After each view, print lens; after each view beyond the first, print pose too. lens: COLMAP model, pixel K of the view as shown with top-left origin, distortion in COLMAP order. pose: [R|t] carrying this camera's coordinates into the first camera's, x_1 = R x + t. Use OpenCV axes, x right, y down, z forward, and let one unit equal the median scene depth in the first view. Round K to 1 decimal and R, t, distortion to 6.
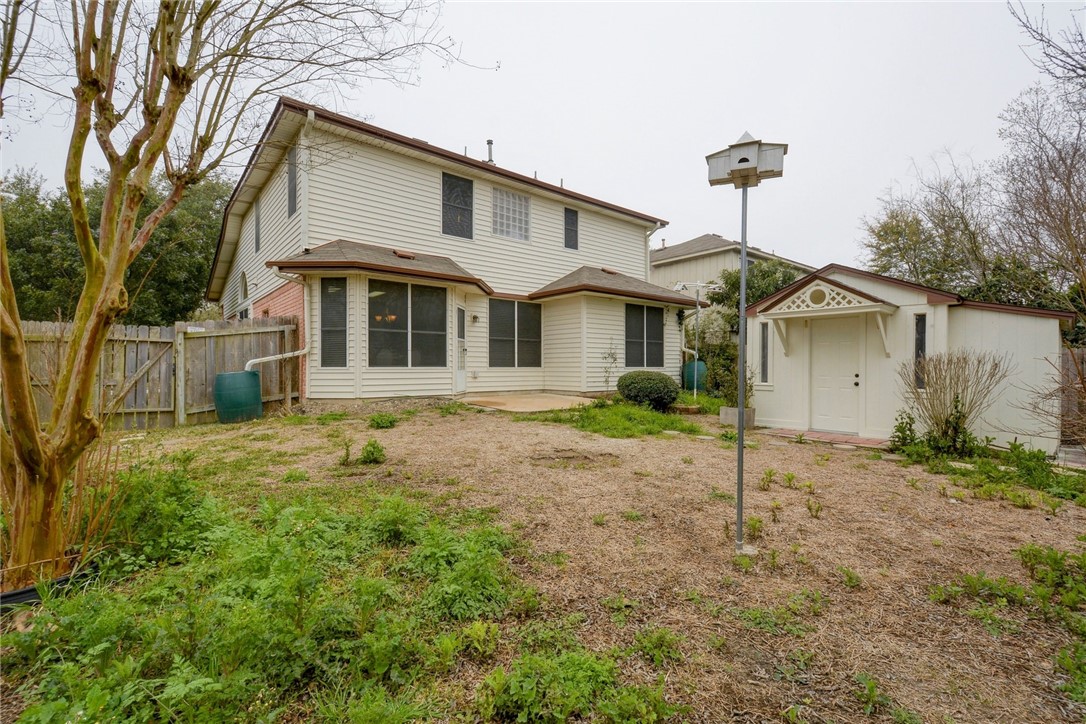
lens RADIAL K [[479.6, 0, 533.1], [0, 479.6, 362.4], [0, 0, 1]] dist [-0.010380, -0.001694]
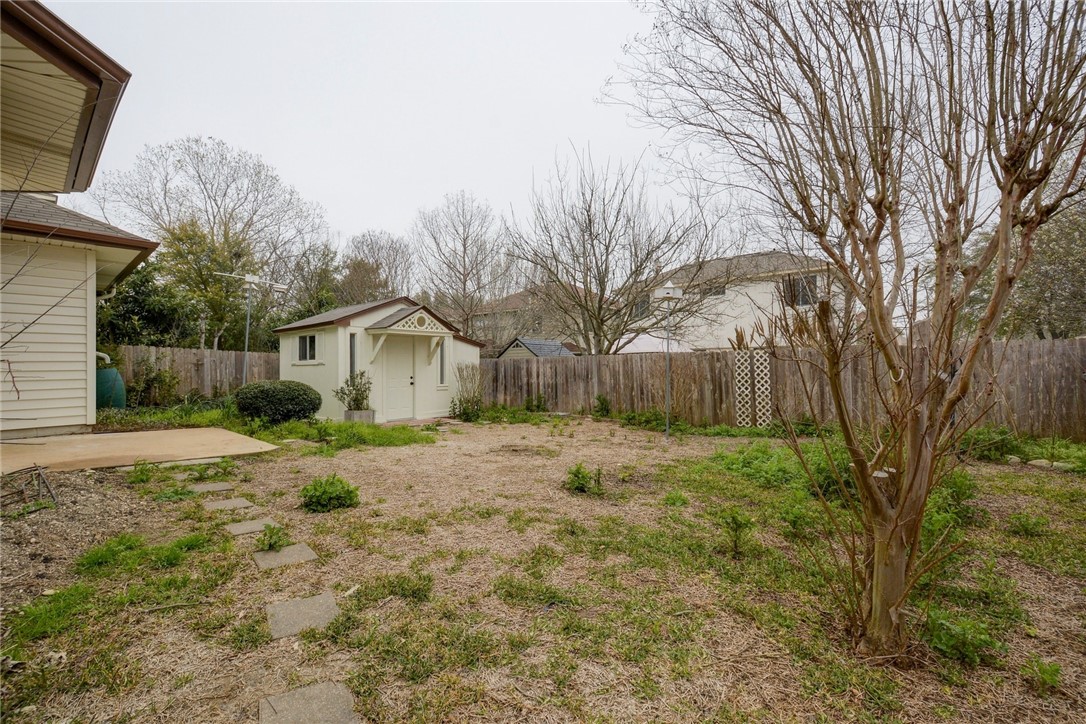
lens RADIAL K [[479.6, 0, 545.3], [0, 479.6, 364.4], [0, 0, 1]] dist [-0.010380, -0.001694]
pose [[-0.175479, -0.000785, 0.984483, -0.519942], [0.000197, 1.000000, 0.000832, -0.008917], [-0.984483, 0.000340, -0.175479, 0.556527]]
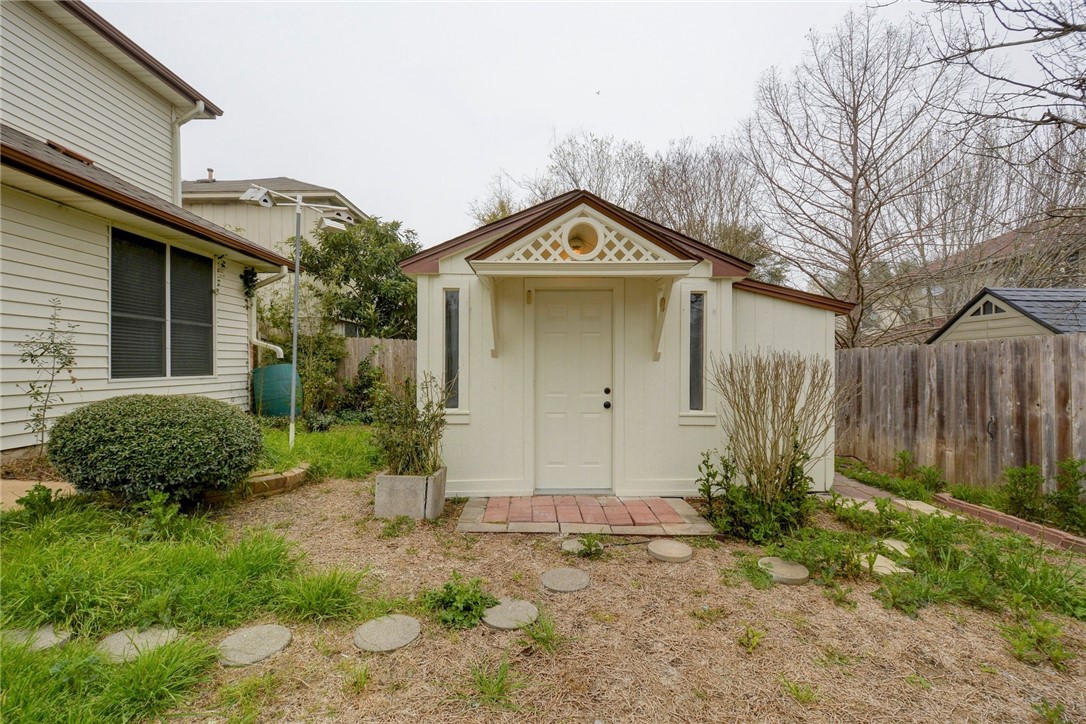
lens RADIAL K [[479.6, 0, 548.0], [0, 479.6, 364.6], [0, 0, 1]] dist [-0.010380, -0.001694]
pose [[0.632921, -0.003218, 0.774210, 0.116216], [-0.001667, 0.999983, 0.005518, -0.005267], [-0.774215, -0.004783, 0.632905, 0.444657]]
